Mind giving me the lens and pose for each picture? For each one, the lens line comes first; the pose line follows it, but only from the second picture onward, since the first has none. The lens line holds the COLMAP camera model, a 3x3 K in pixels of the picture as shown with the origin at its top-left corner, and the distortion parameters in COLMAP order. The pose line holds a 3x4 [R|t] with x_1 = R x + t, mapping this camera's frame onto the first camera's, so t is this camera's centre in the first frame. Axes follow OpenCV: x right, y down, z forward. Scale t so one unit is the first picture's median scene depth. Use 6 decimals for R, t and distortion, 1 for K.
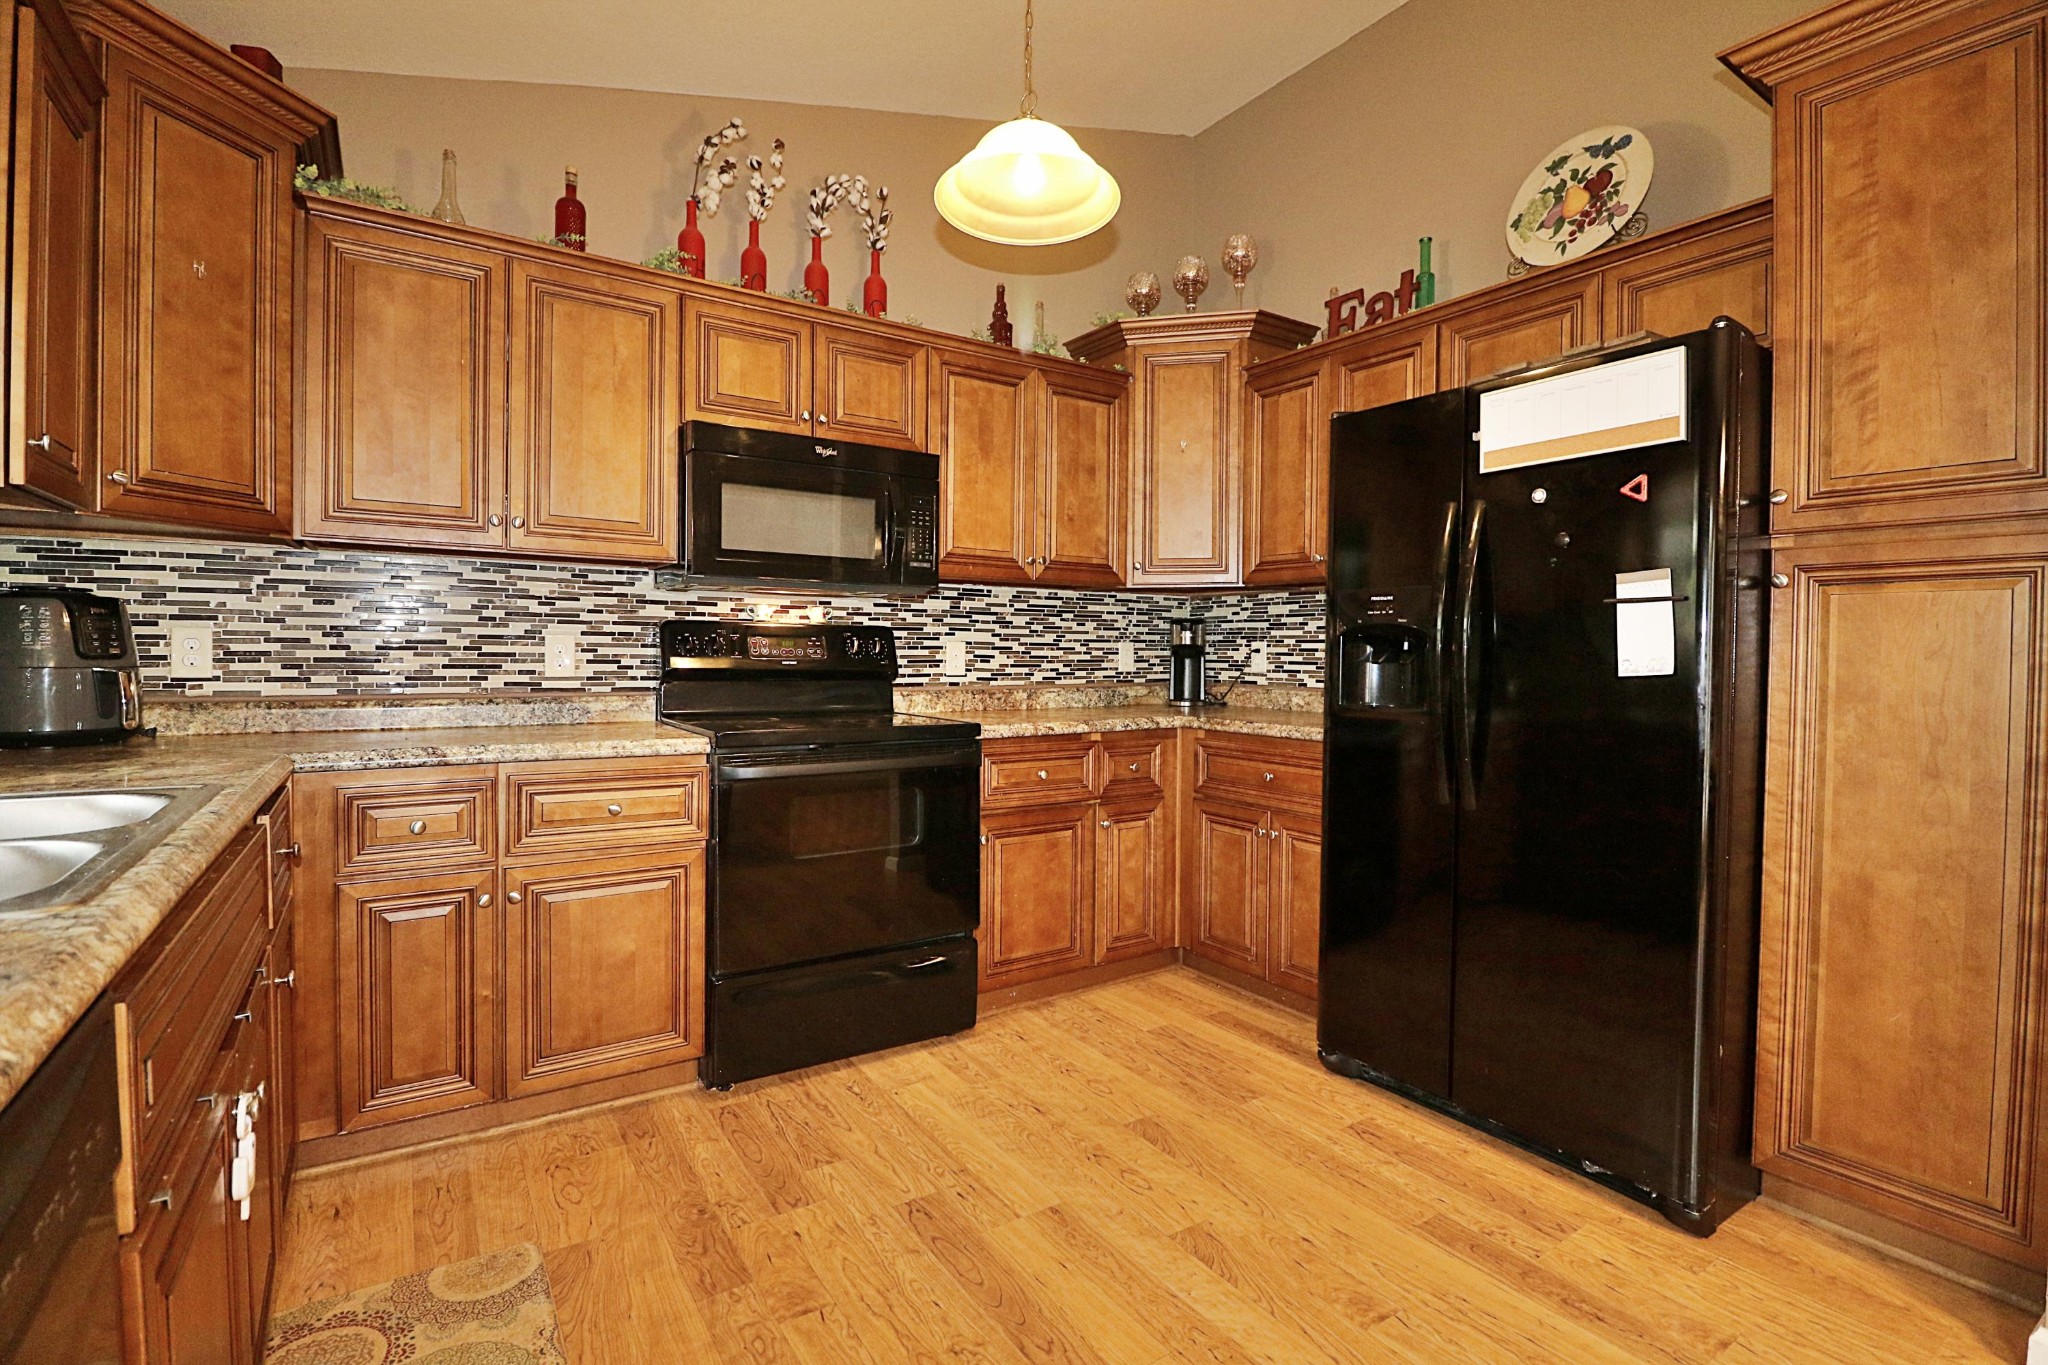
lens RADIAL K [[929.7, 0, 1024.3], [0, 929.7, 667.0], [0, 0, 1]] dist [-0.004554, -0.002188]
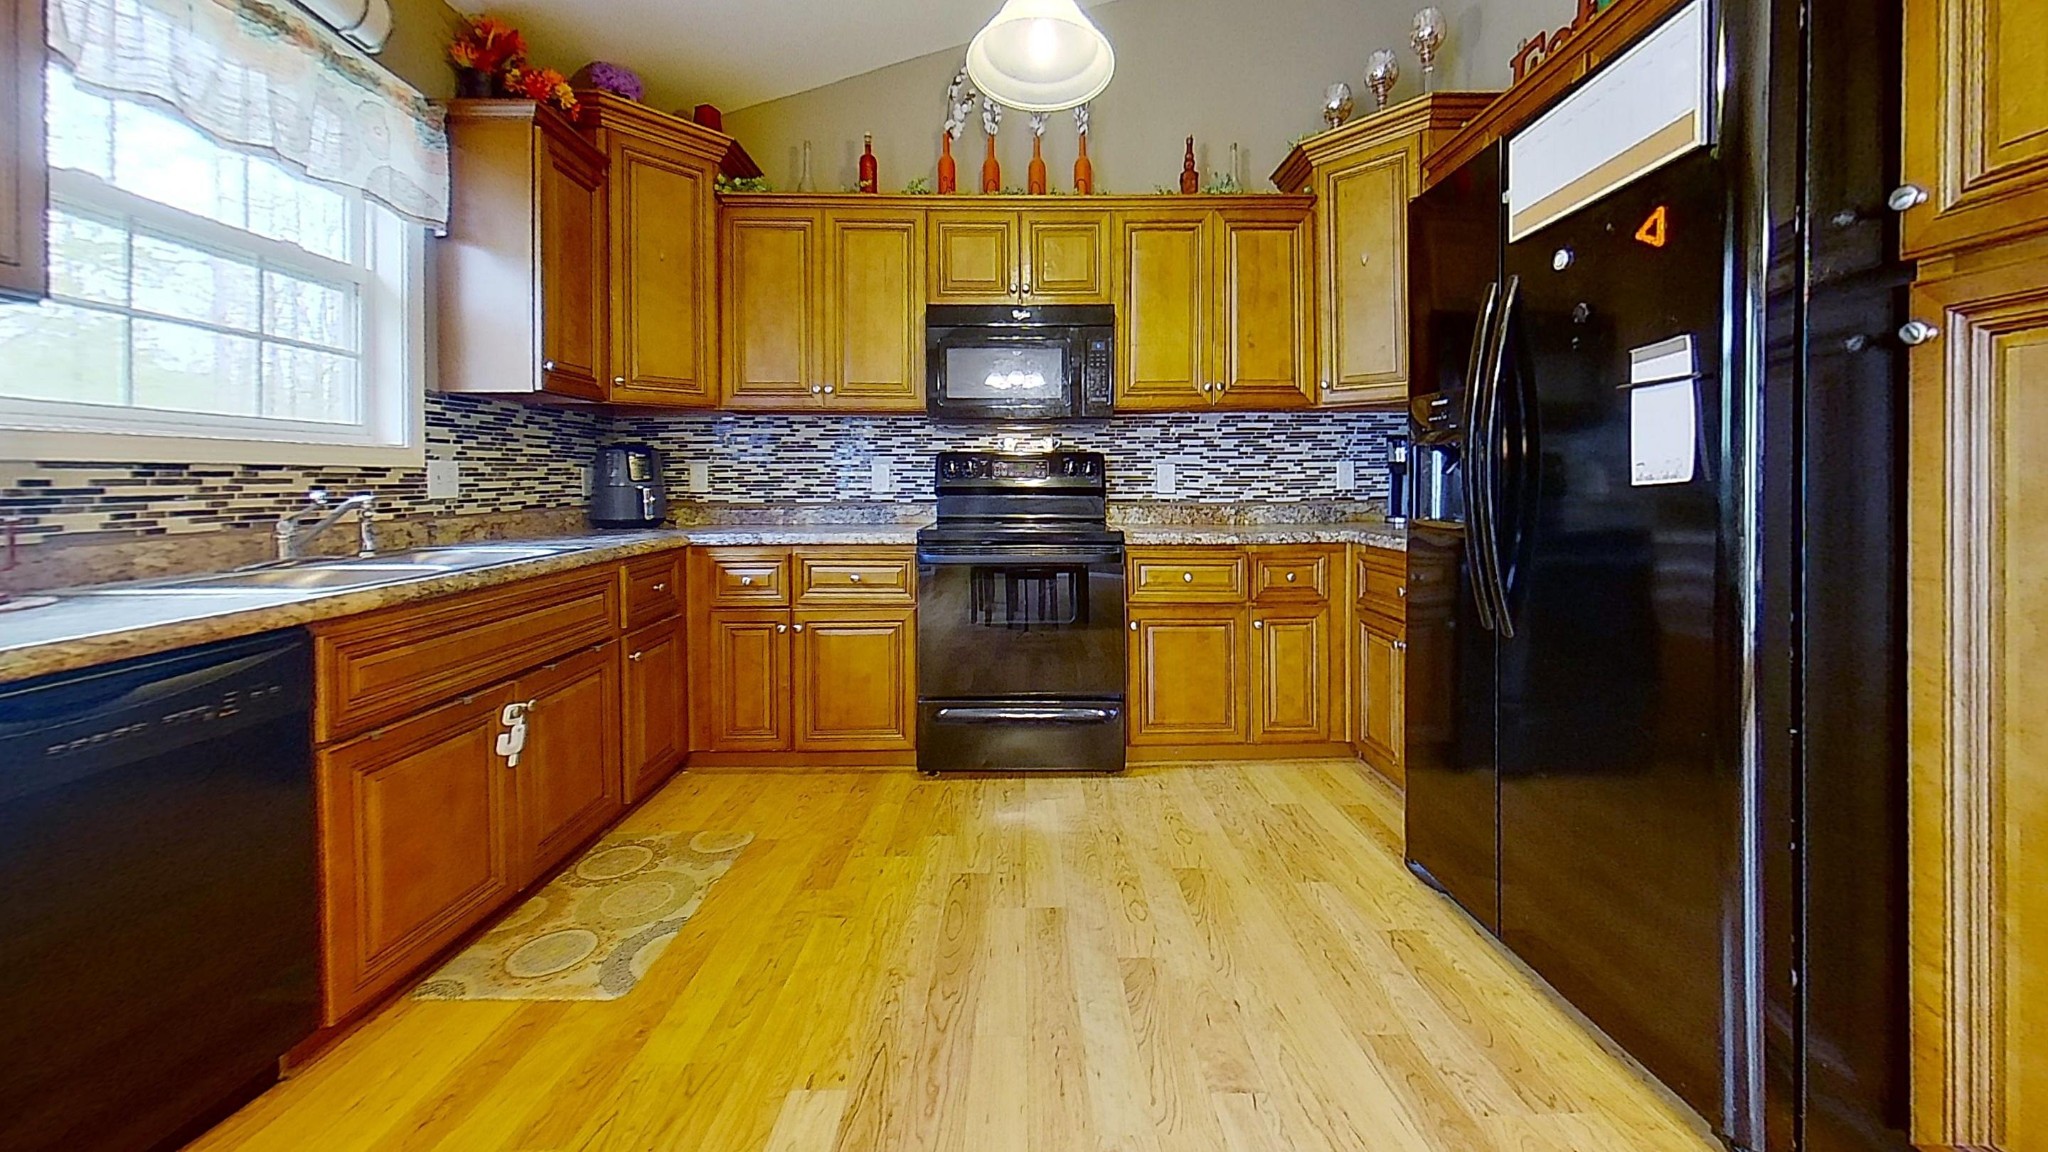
lens RADIAL K [[728.9, 0, 1042.5], [0, 728.9, 576.4], [0, 0, 1]] dist [0.007021, 0.000562]
pose [[0.840560, 0.061358, -0.538233, 0.371622], [0.002296, 0.993152, 0.116804, 0.008558], [0.541714, -0.099416, 0.834663, 0.139286]]
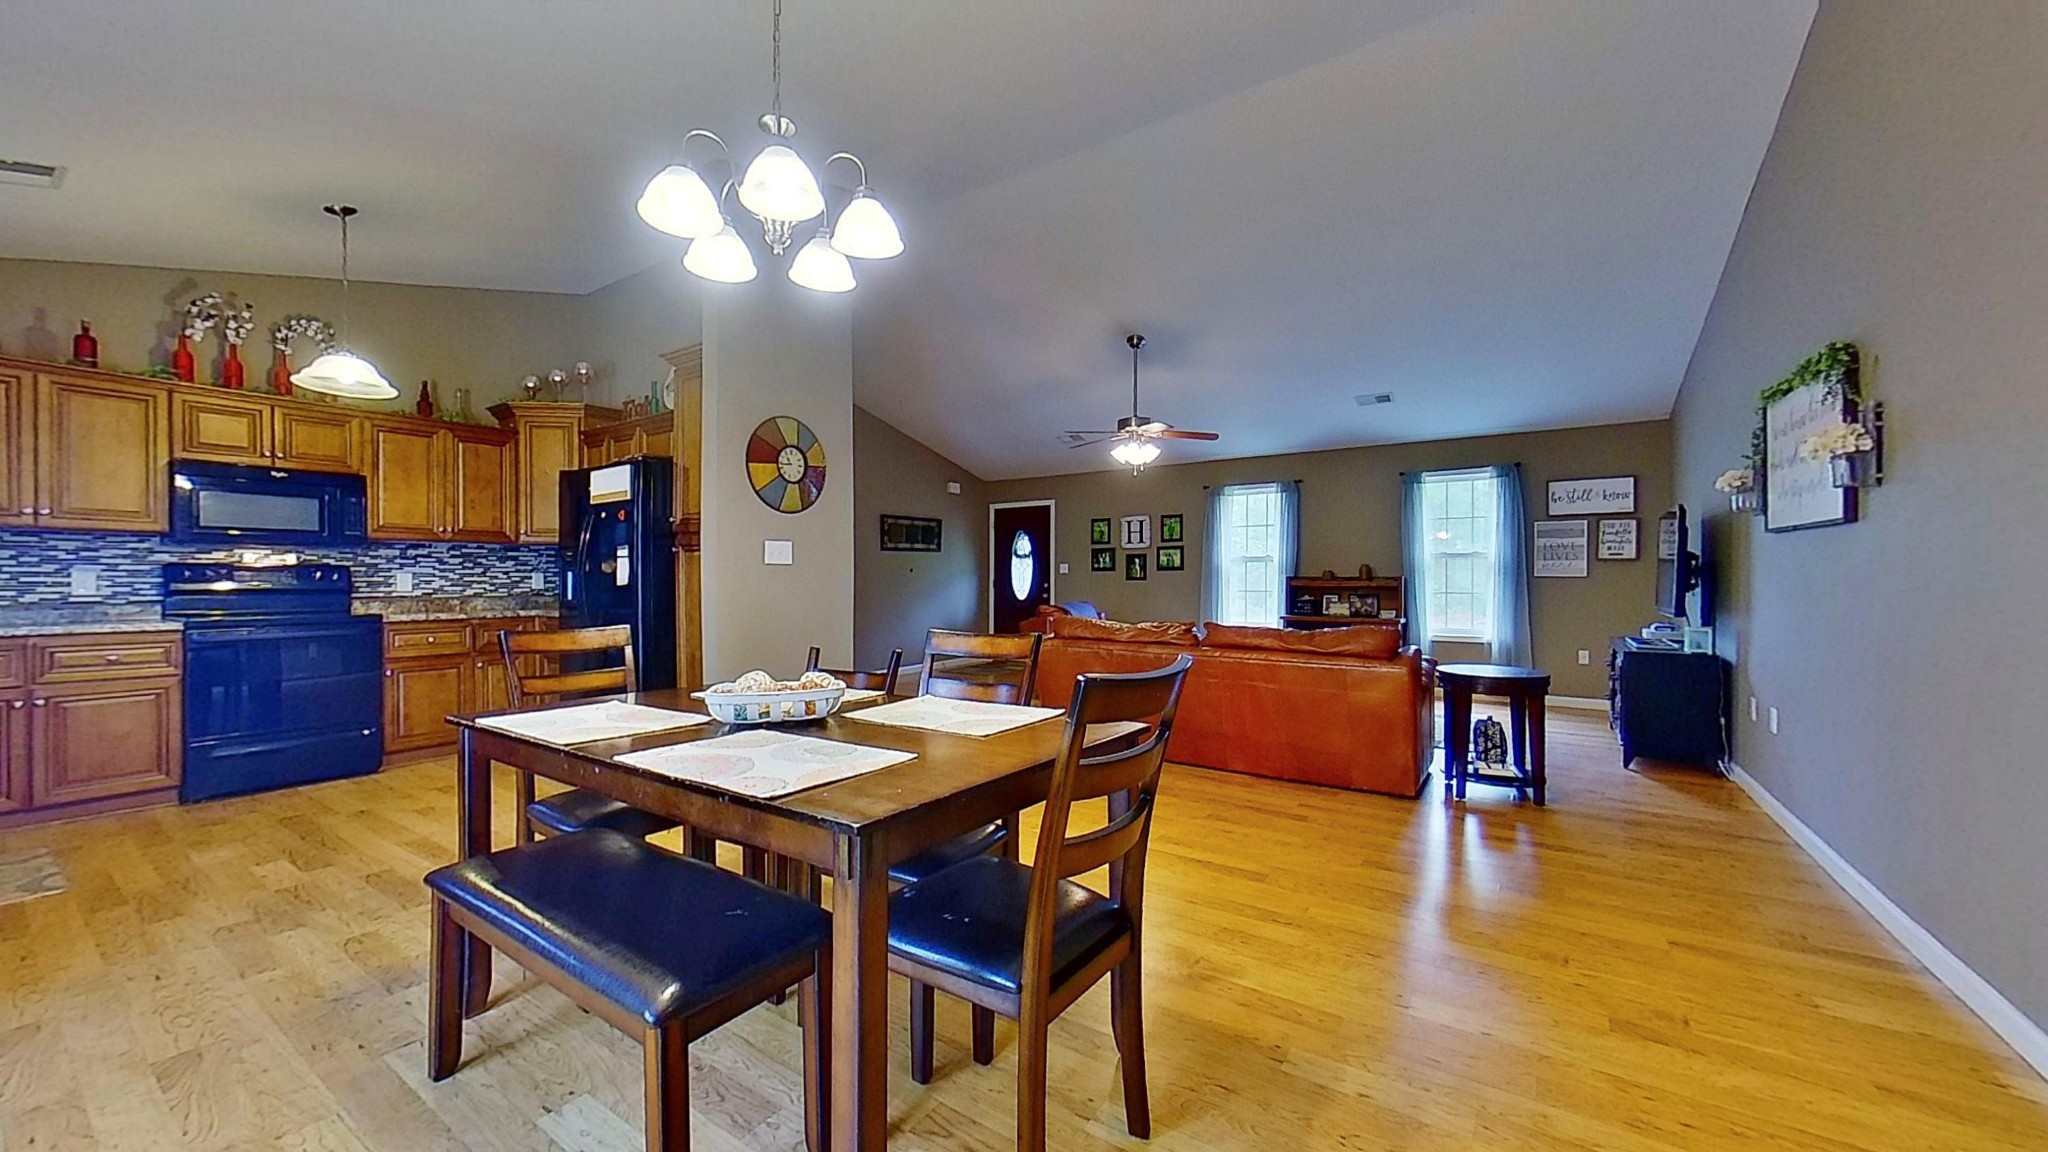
lens RADIAL K [[752.9, 0, 1017.9], [0, 752.9, 588.2], [0, 0, 1]] dist [0.014062, -0.000474]
pose [[0.945721, -0.014972, 0.324636, 0.701106], [0.015393, 0.999881, 0.001269, 0.023316], [-0.324616, 0.003797, 0.945838, -0.964404]]
